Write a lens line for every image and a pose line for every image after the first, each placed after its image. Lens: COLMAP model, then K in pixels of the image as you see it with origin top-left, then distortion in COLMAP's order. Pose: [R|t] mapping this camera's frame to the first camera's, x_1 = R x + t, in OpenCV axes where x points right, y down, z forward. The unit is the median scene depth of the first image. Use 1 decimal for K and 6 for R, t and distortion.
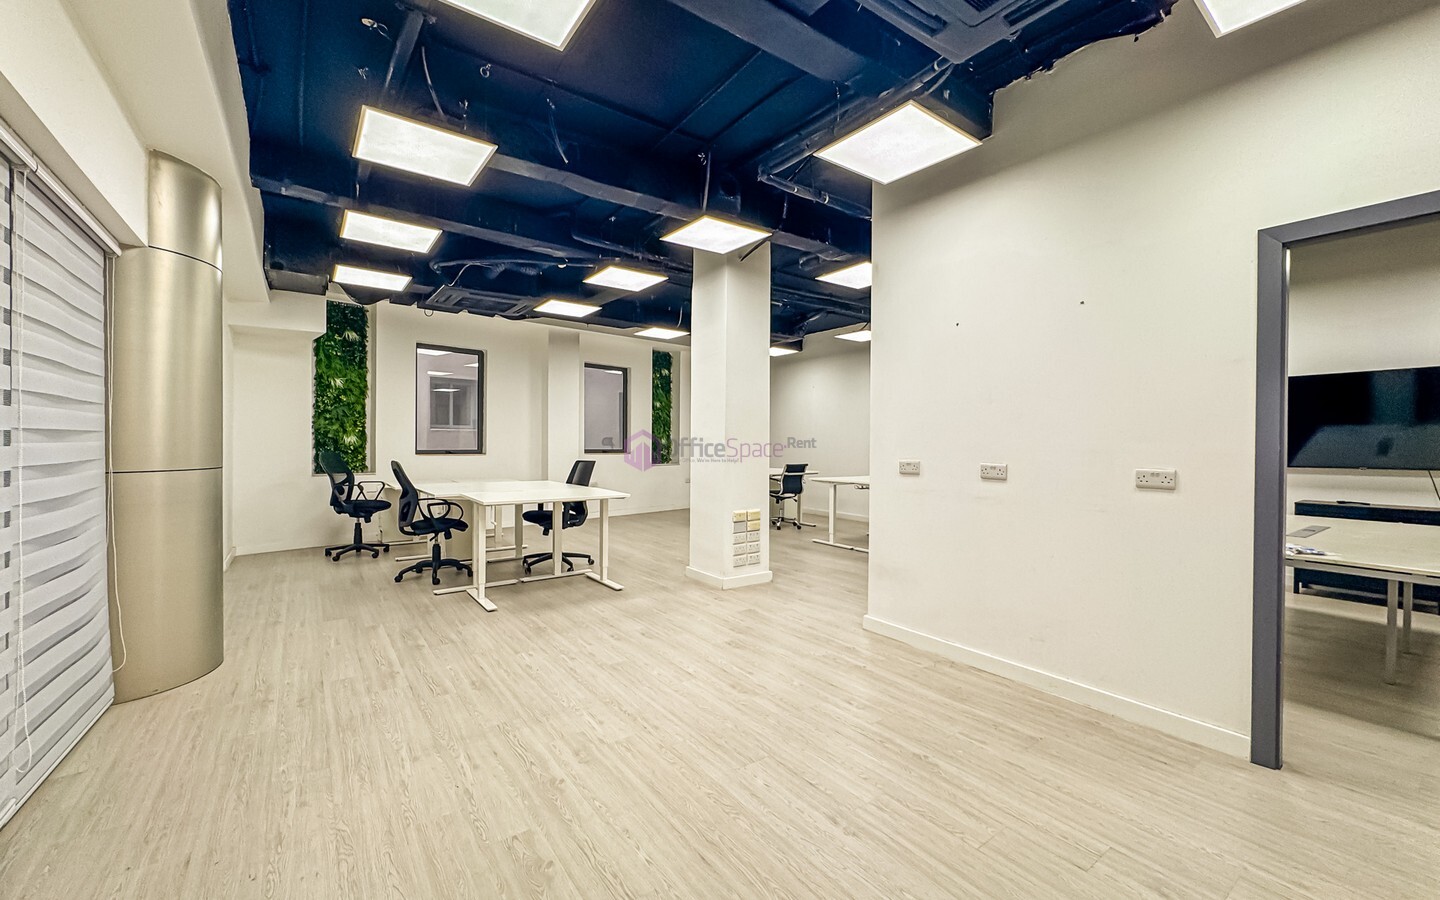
lens RADIAL K [[582.0, 0, 718.5], [0, 582.0, 444.6], [0, 0, 1]] dist [-0.002806, -0.000067]
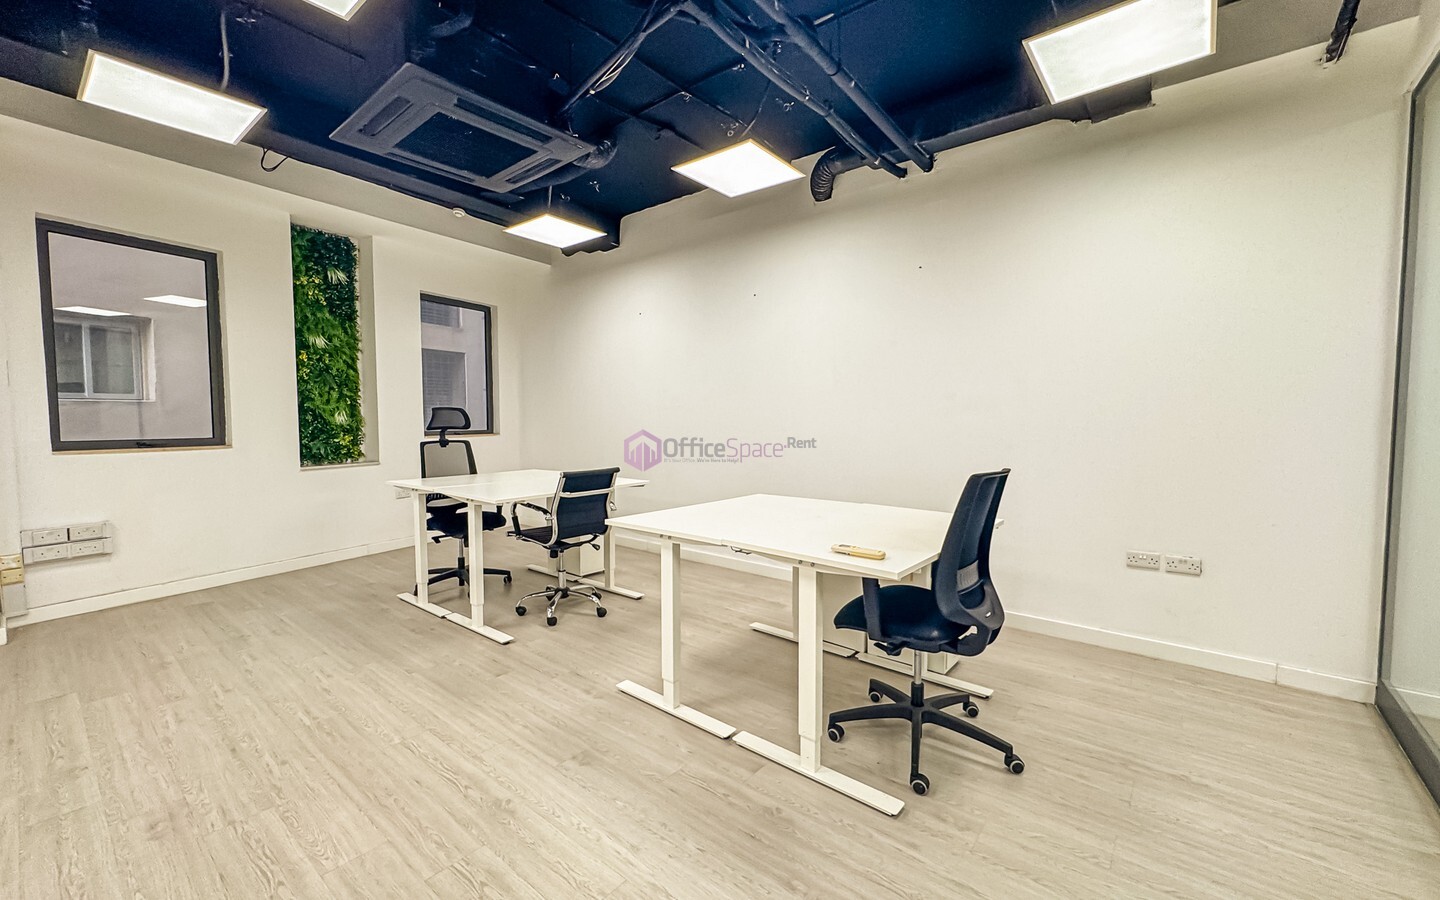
lens RADIAL K [[582.0, 0, 723.9], [0, 582.0, 446.9], [0, 0, 1]] dist [-0.002806, -0.000067]
pose [[0.967276, -0.022204, 0.252755, 0.147324], [0.009692, 0.998670, 0.050640, -0.005013], [-0.253543, -0.046533, 0.966204, 0.684840]]
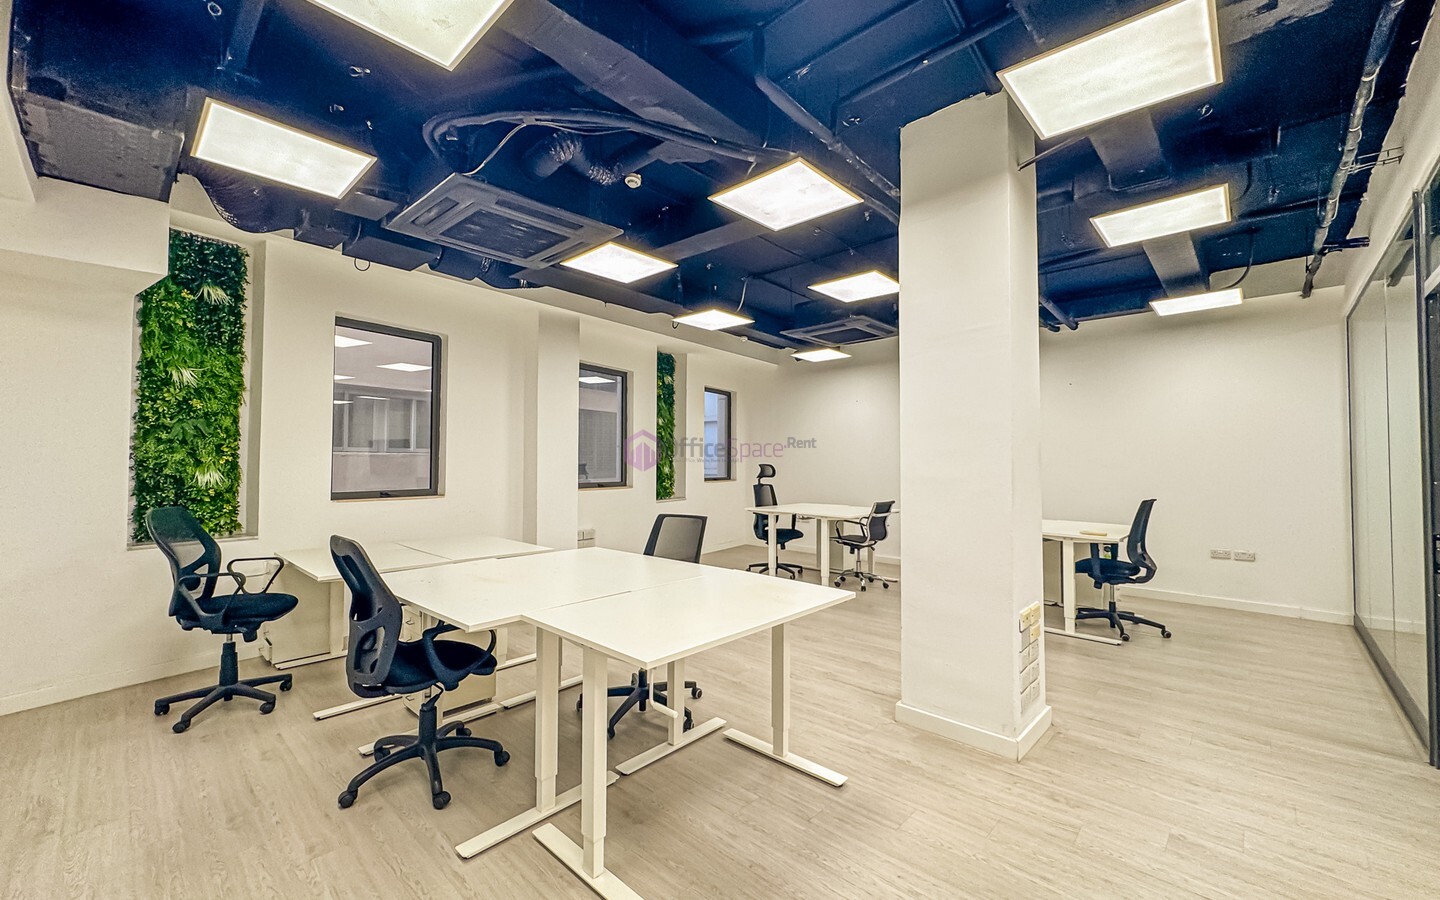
lens RADIAL K [[582.0, 0, 719.8], [0, 582.0, 444.9], [0, 0, 1]] dist [-0.002806, -0.000067]
pose [[0.982203, 0.000739, 0.187819, -0.261801], [0.005265, 0.999491, -0.031465, -0.020986], [-0.187747, 0.031894, 0.981699, 0.366902]]
